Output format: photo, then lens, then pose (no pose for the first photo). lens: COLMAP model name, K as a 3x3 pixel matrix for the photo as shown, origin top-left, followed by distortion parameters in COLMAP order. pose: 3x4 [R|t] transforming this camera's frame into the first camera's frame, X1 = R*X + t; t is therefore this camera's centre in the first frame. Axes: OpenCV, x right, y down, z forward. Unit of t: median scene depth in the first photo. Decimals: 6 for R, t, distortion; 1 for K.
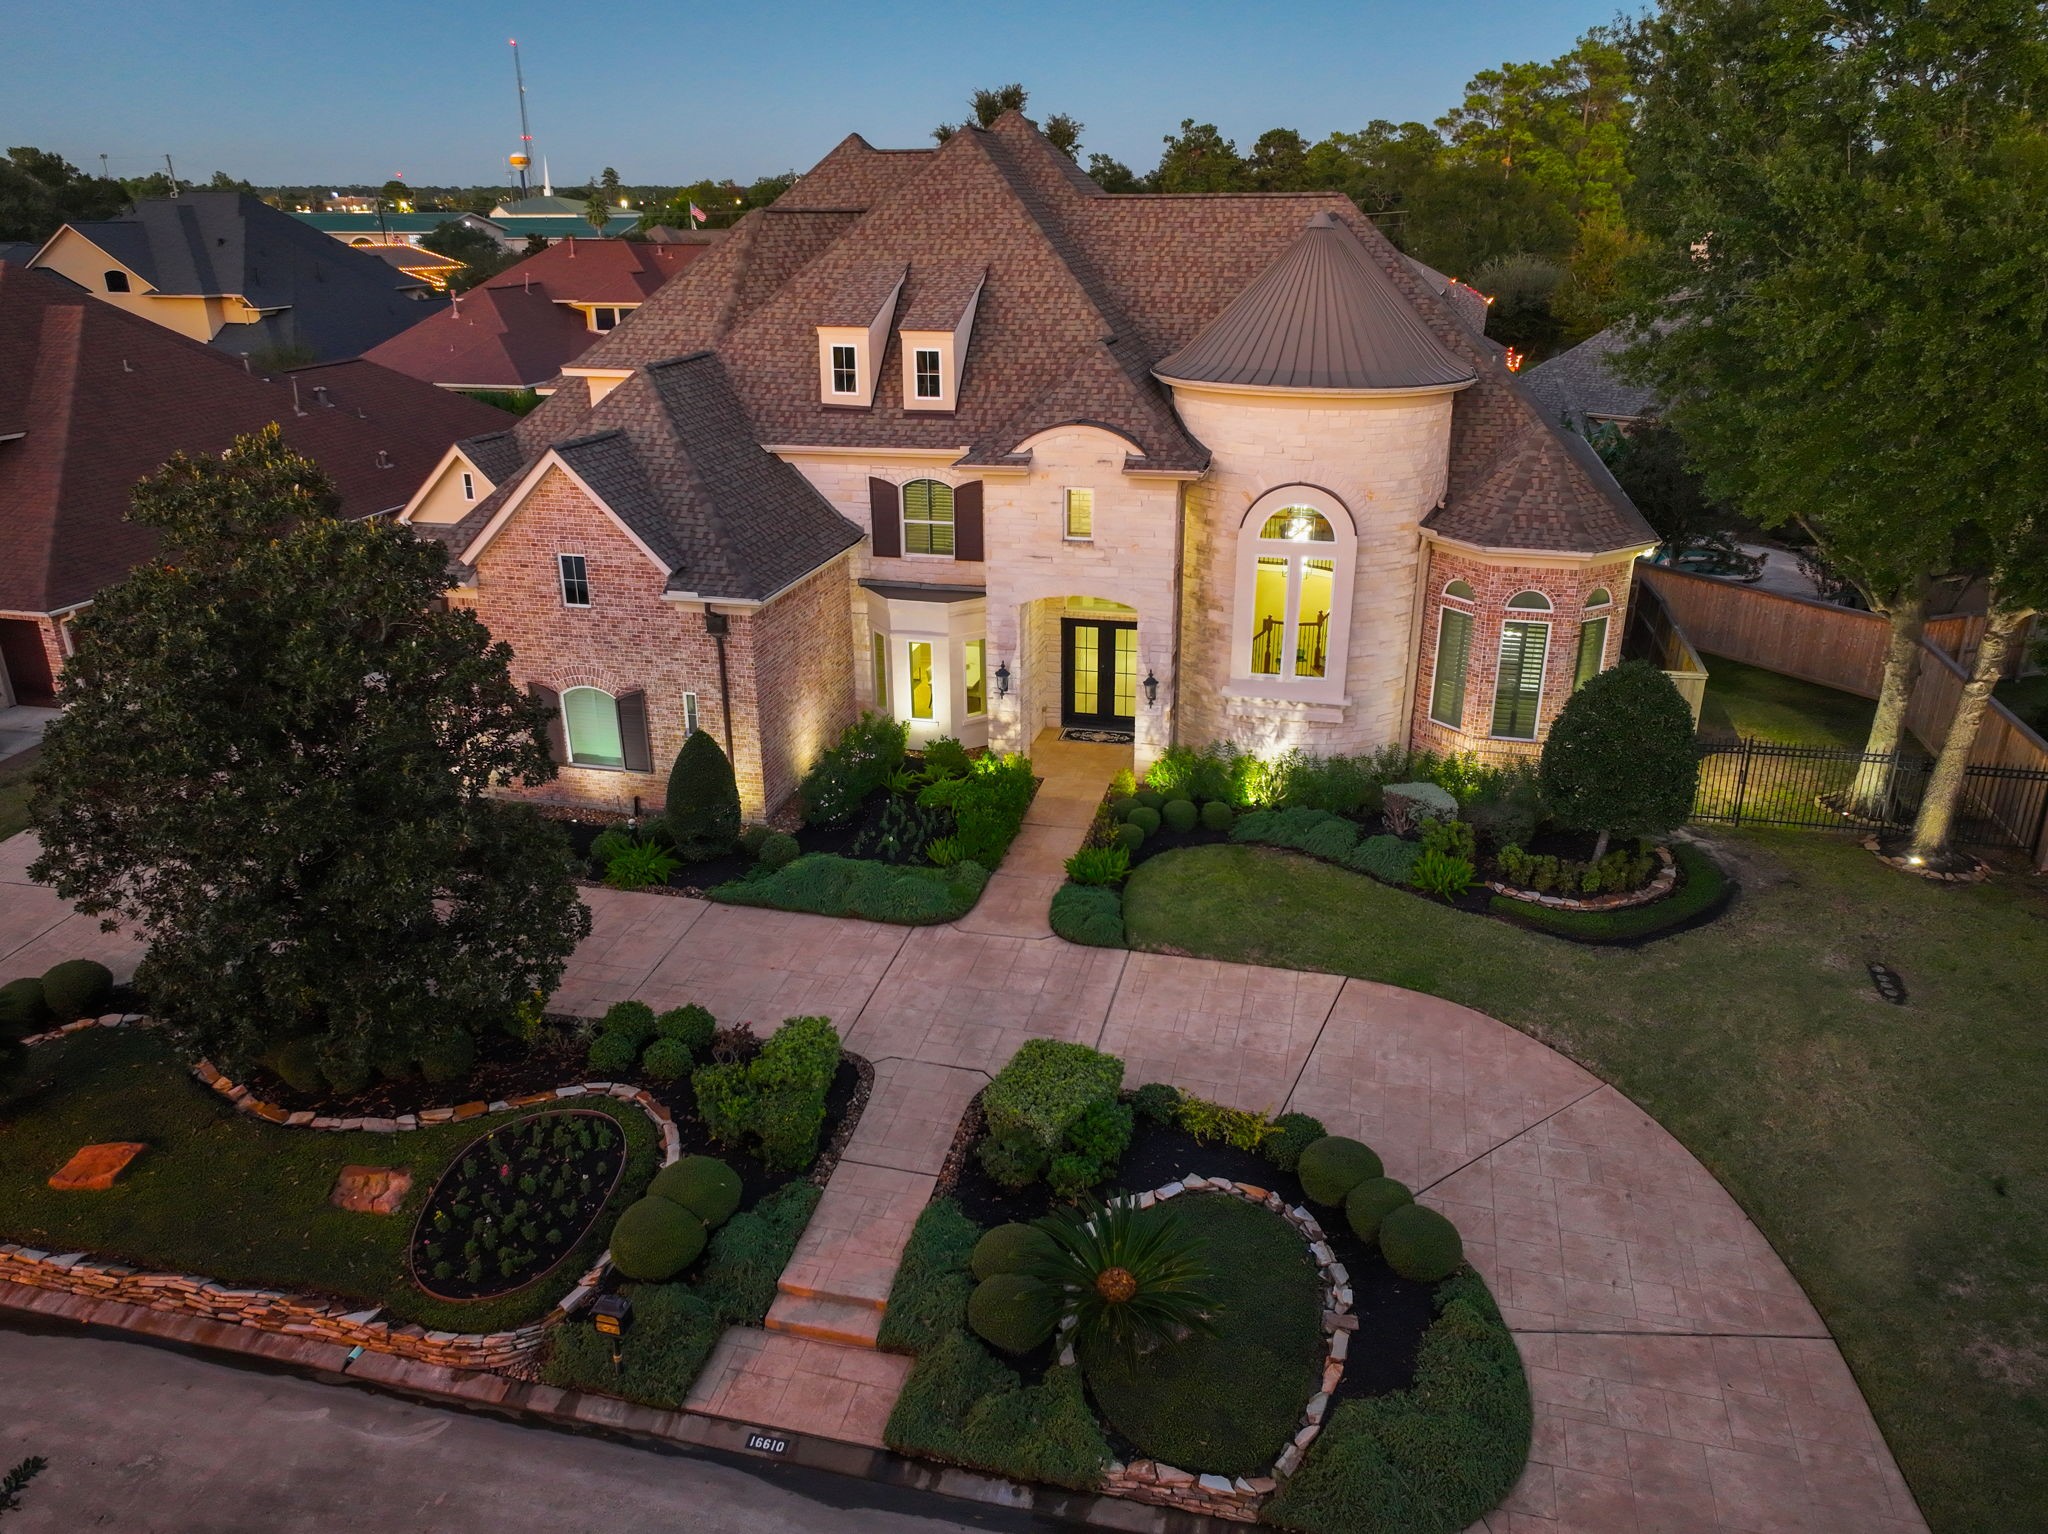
lens RADIAL K [[1429.6, 0, 1025.2], [0, 1429.6, 769.2], [0, 0, 1]] dist [0.000597, -0.000038]
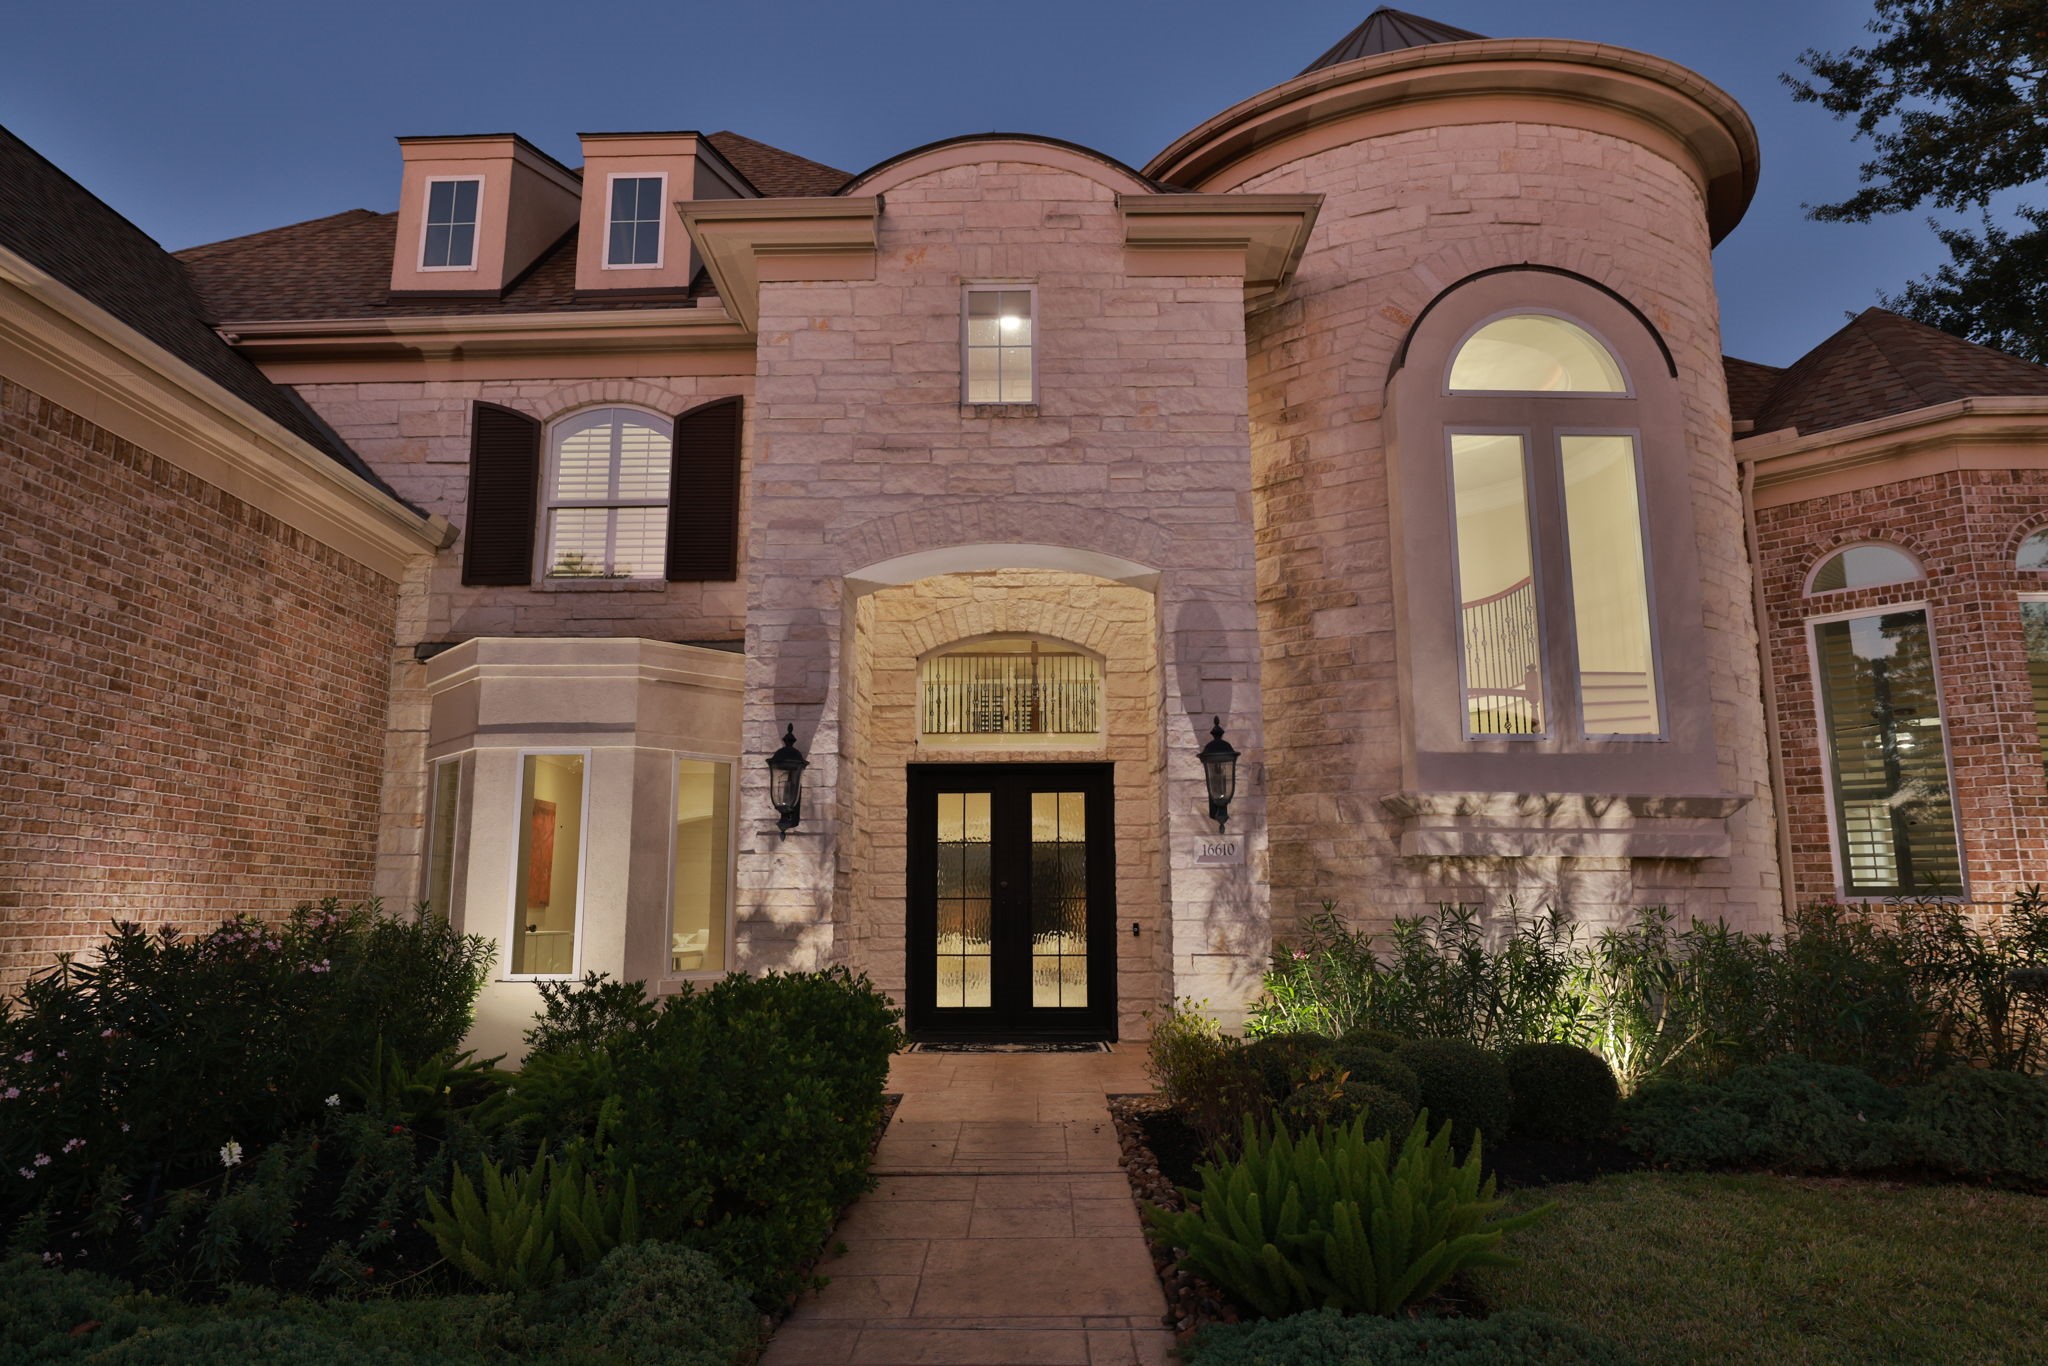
lens RADIAL K [[1235.9, 0, 1014.6], [0, 1235.9, 683.8], [0, 0, 1]] dist [-0.009114, 0.000895]
pose [[0.976538, 0.038536, 0.211869, -0.025912], [0.076299, 0.858118, -0.507751, 0.072769], [-0.201375, 0.512004, 0.835045, 0.715264]]
